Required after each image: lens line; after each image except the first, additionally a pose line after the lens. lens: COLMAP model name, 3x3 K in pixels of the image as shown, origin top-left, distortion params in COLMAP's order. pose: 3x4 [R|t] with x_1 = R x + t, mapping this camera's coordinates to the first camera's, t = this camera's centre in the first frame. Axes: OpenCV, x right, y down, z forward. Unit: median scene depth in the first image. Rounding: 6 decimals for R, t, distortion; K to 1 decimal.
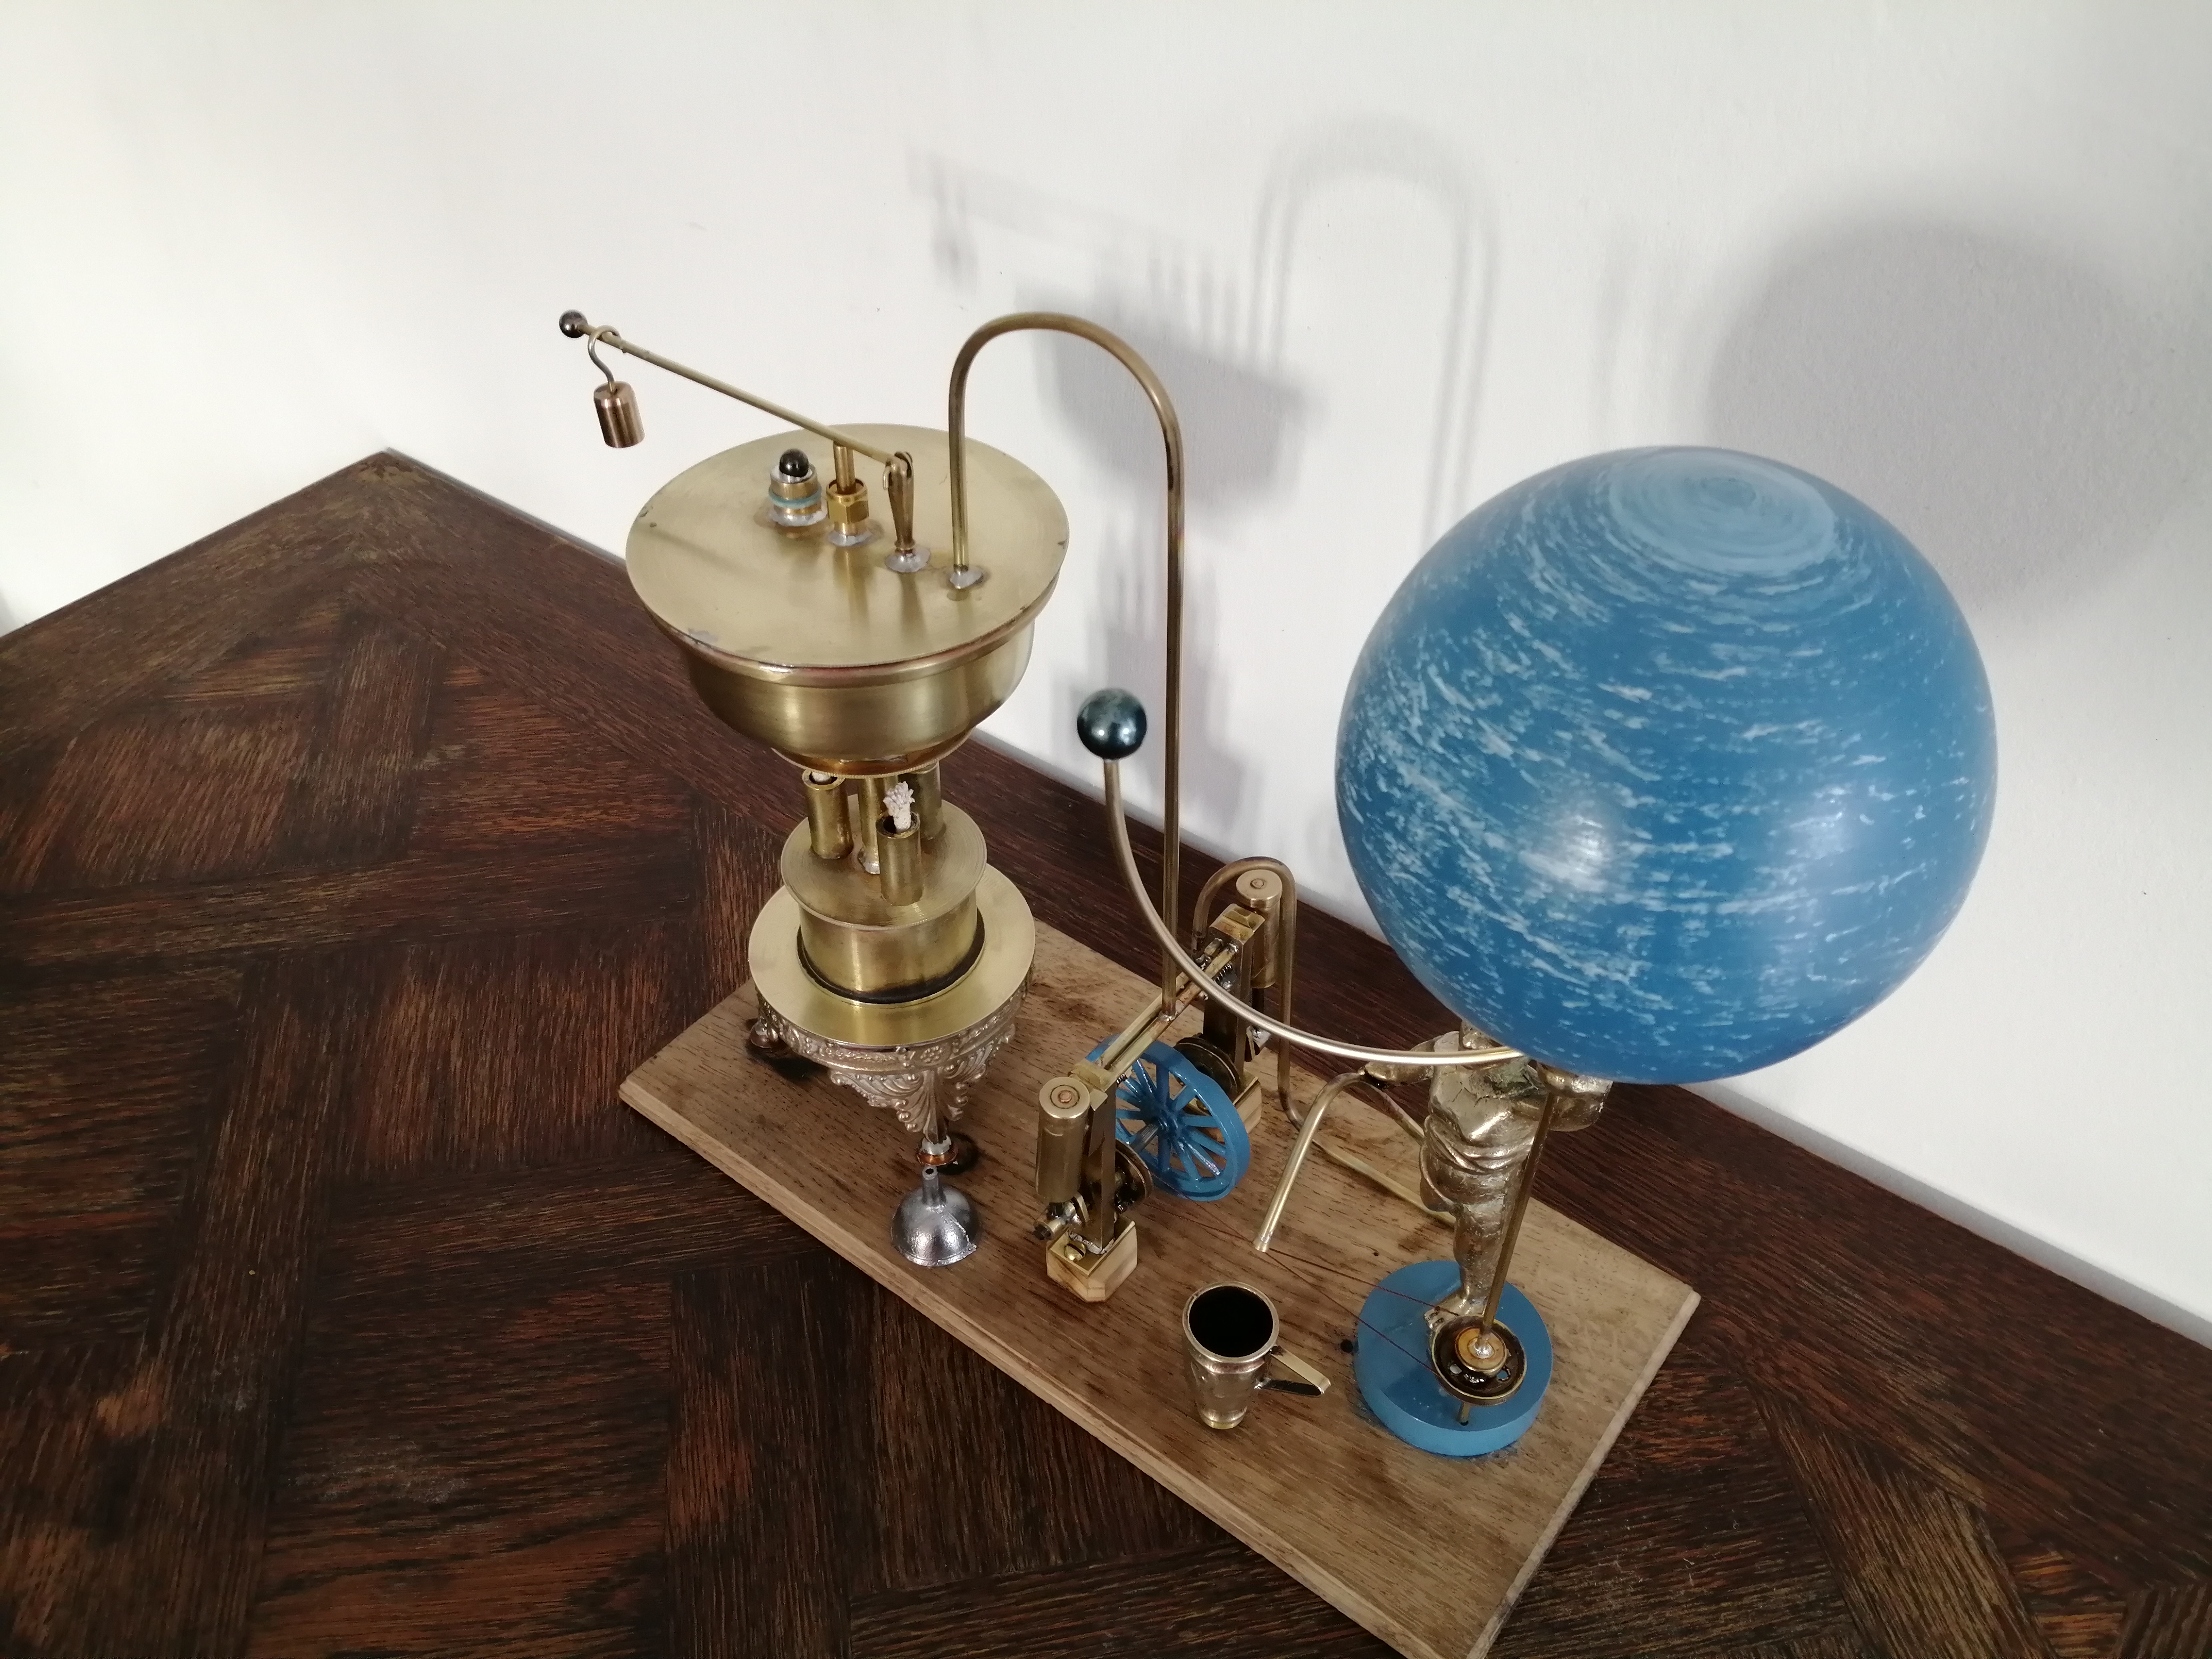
lens RADIAL K [[1780.7, 0, 1107.0], [0, 1780.7, 822.4], [0, 0, 1]] dist [-0.004767, -0.011504]
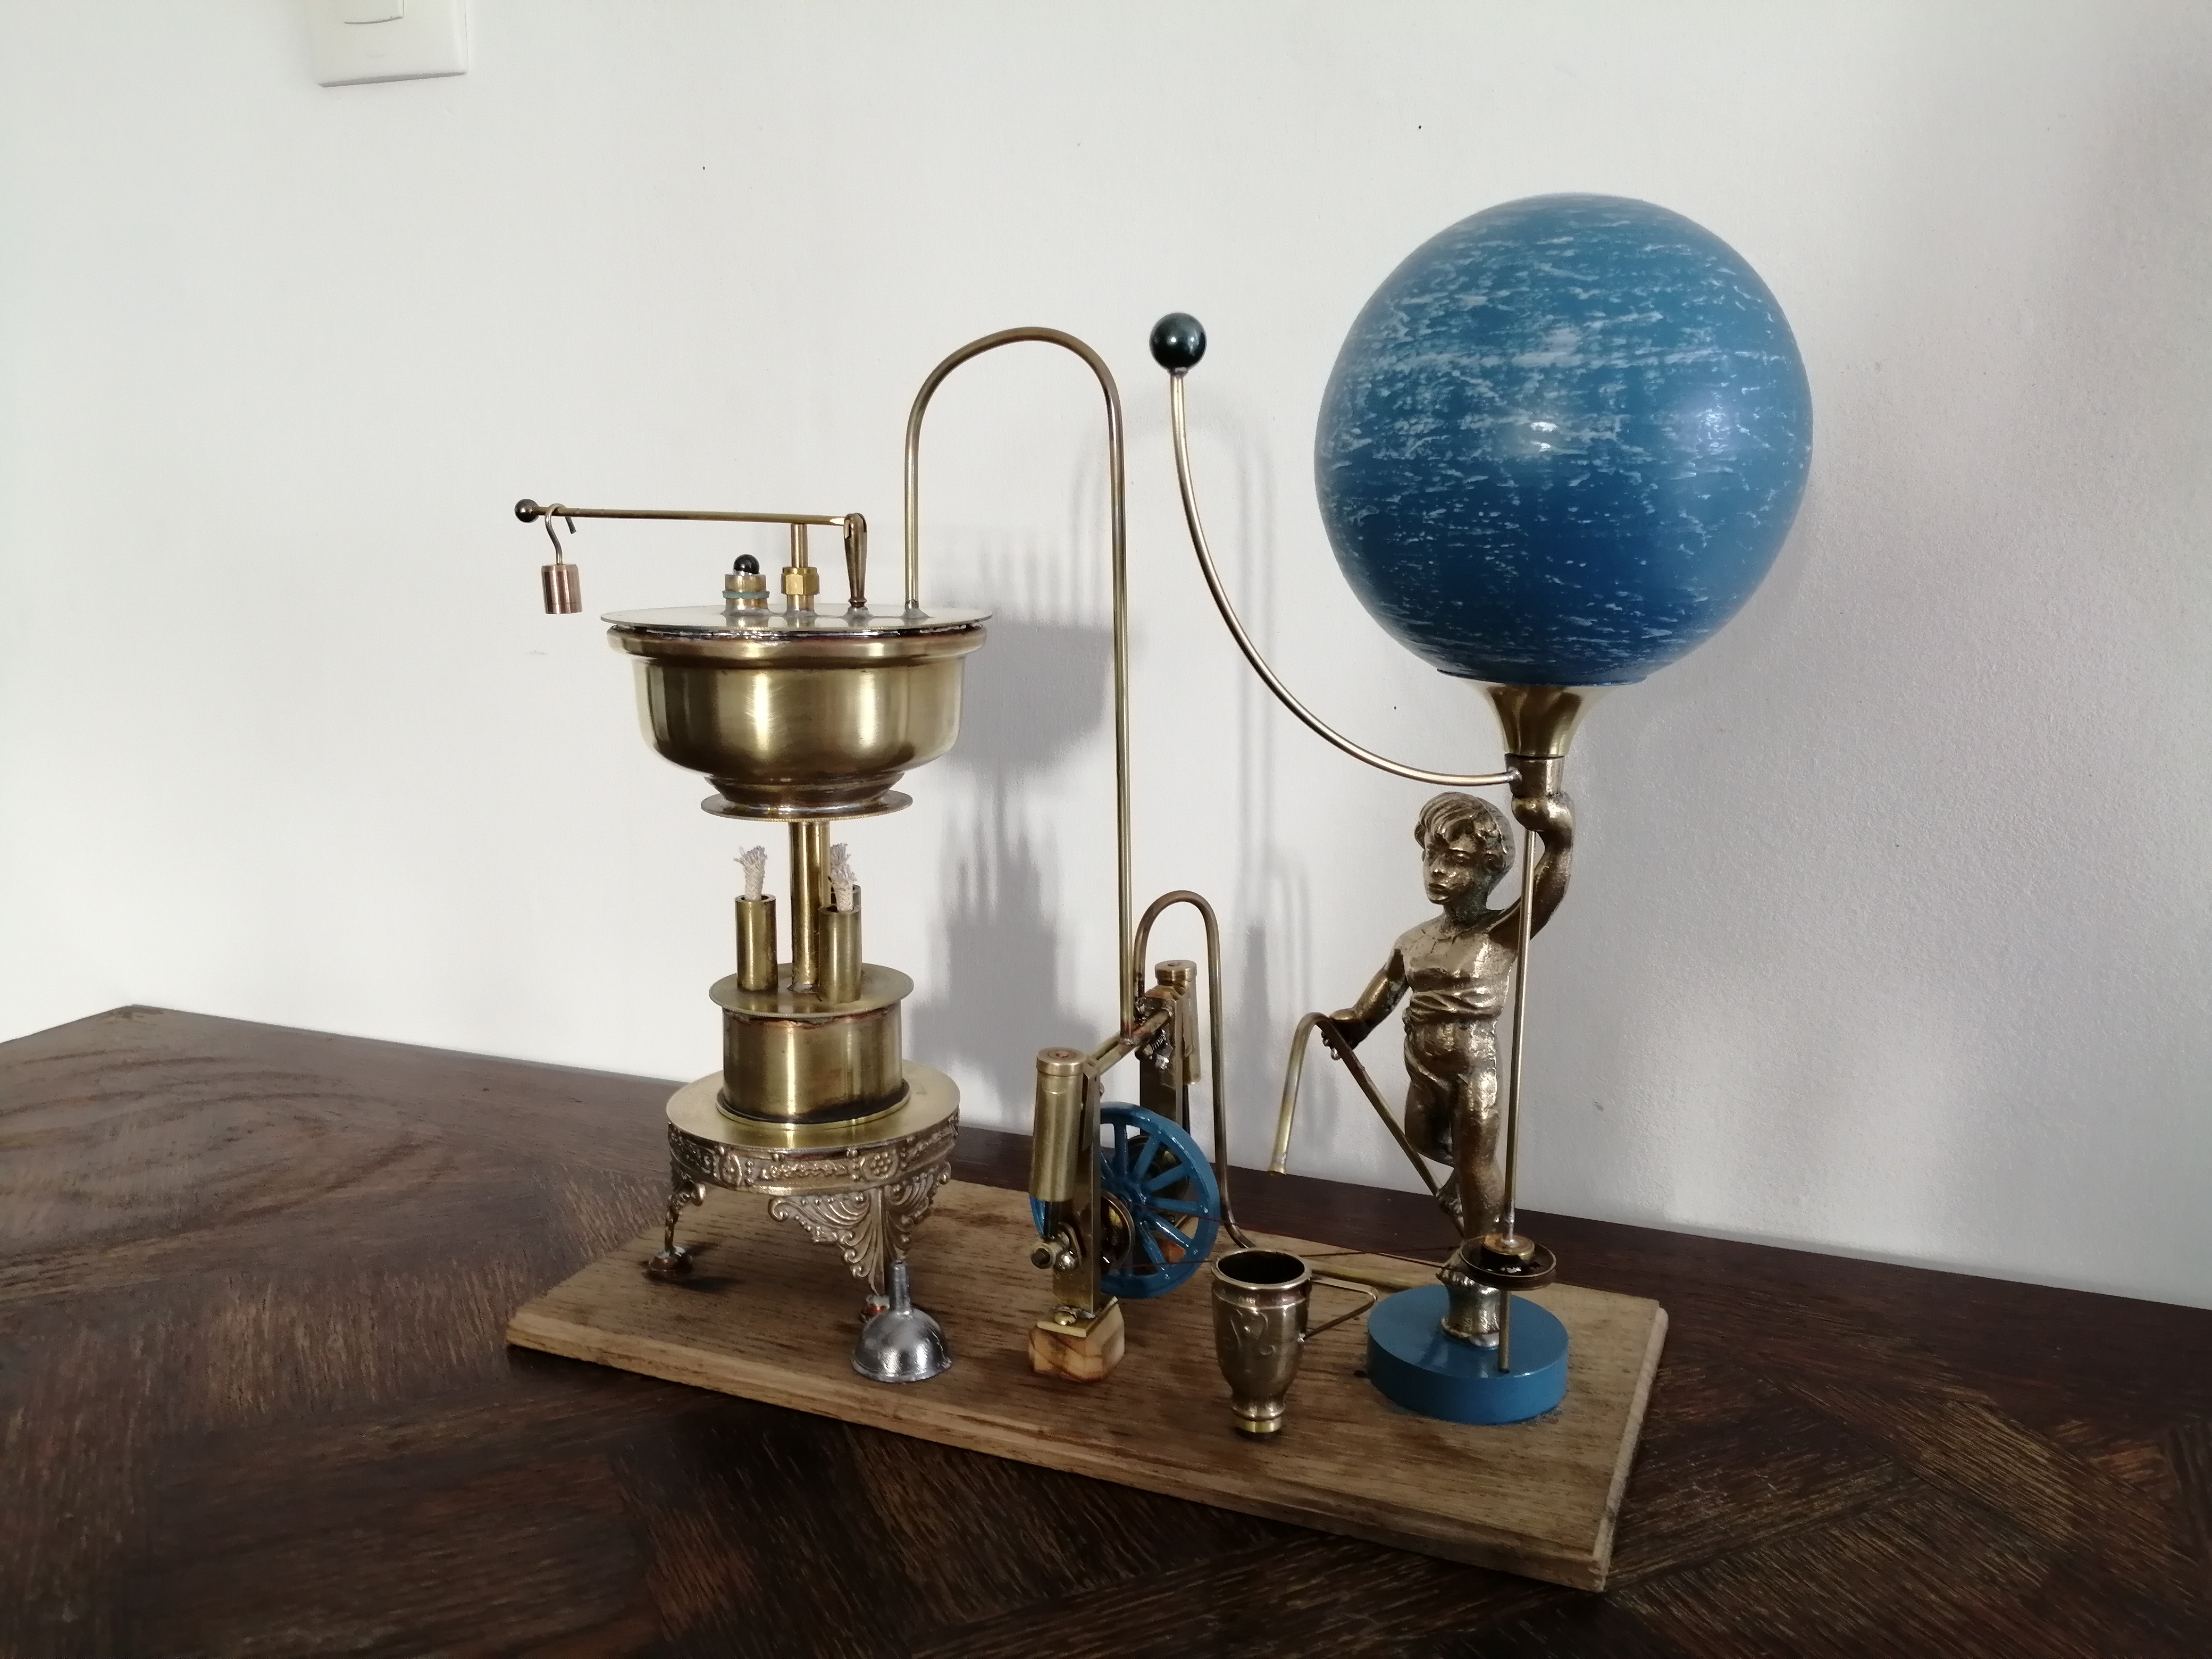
lens RADIAL K [[1780.7, 0, 1117.3], [0, 1780.7, 807.6], [0, 0, 1]] dist [-0.004767, -0.011504]
pose [[0.966775, -0.052541, 0.250172, -0.229206], [0.174423, 0.851022, -0.495317, 0.519060], [-0.186877, 0.522496, 0.831911, 0.076035]]
